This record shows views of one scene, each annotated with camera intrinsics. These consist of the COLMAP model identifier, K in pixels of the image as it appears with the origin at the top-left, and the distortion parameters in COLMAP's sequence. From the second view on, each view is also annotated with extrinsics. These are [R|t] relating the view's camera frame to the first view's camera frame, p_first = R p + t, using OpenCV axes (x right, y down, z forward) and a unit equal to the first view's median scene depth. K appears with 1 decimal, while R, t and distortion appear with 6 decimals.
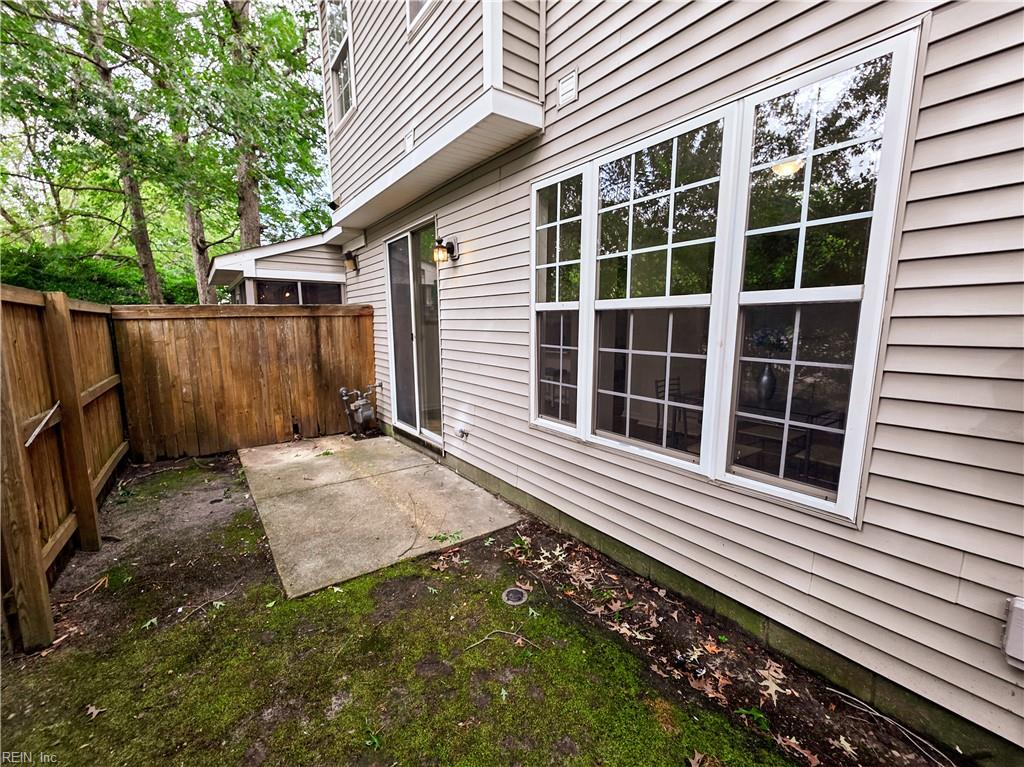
lens RADIAL K [[425.7, 0, 515.9], [0, 425.7, 383.8], [0, 0, 1]] dist [0.002334, -0.000497]
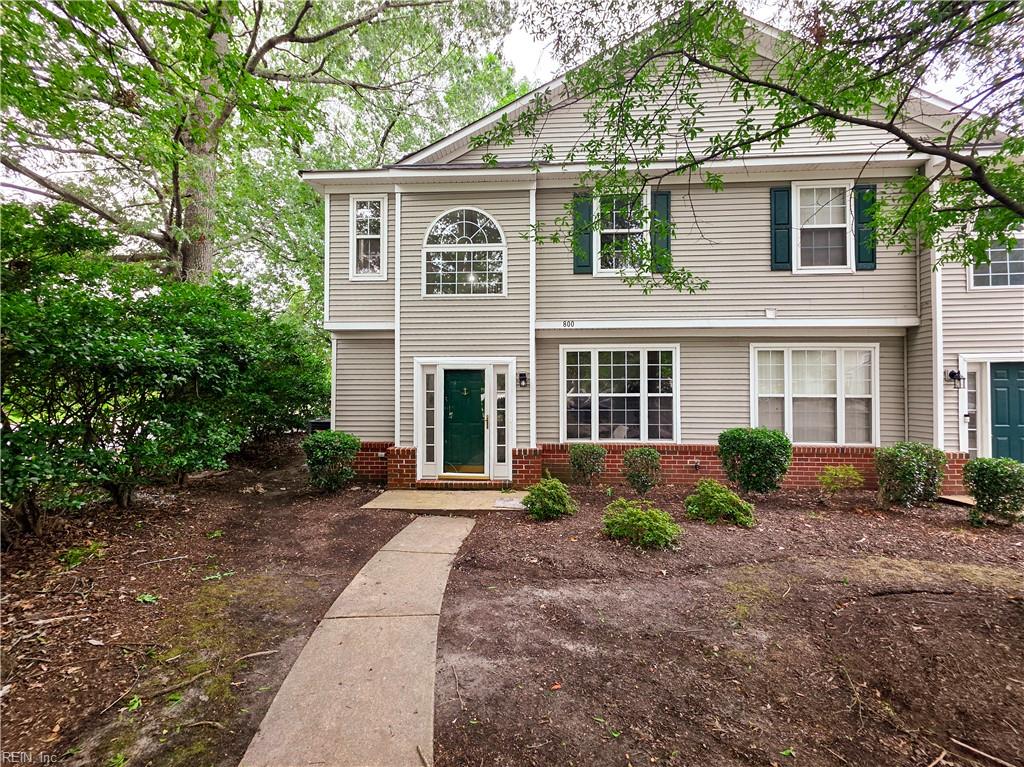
lens RADIAL K [[425.7, 0, 515.9], [0, 425.7, 383.8], [0, 0, 1]] dist [0.002334, -0.000497]
pose [[0.650278, 0.006558, 0.759668, -3.144181], [0.114014, 0.987795, -0.106123, -0.022120], [-0.751092, 0.155622, 0.641594, -0.609699]]
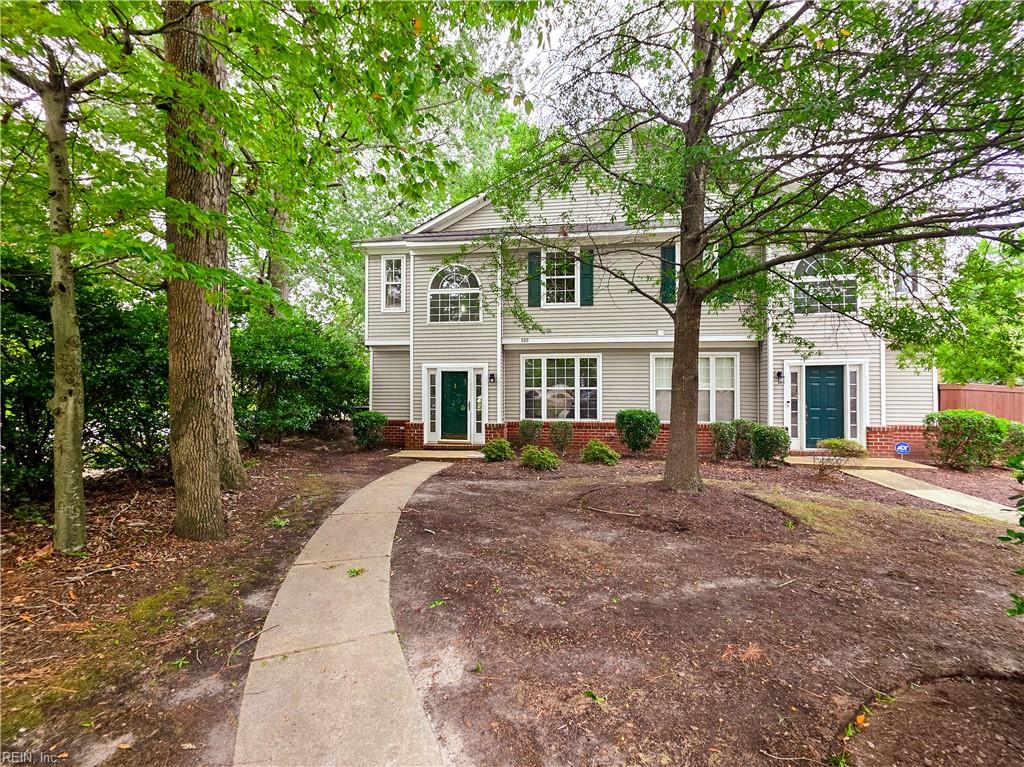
lens RADIAL K [[425.7, 0, 515.9], [0, 425.7, 383.8], [0, 0, 1]] dist [0.002334, -0.000497]
pose [[0.708973, 0.006549, 0.705205, -3.986254], [0.105115, 0.987806, -0.114850, 0.295061], [-0.697357, 0.155553, 0.699640, -2.337068]]
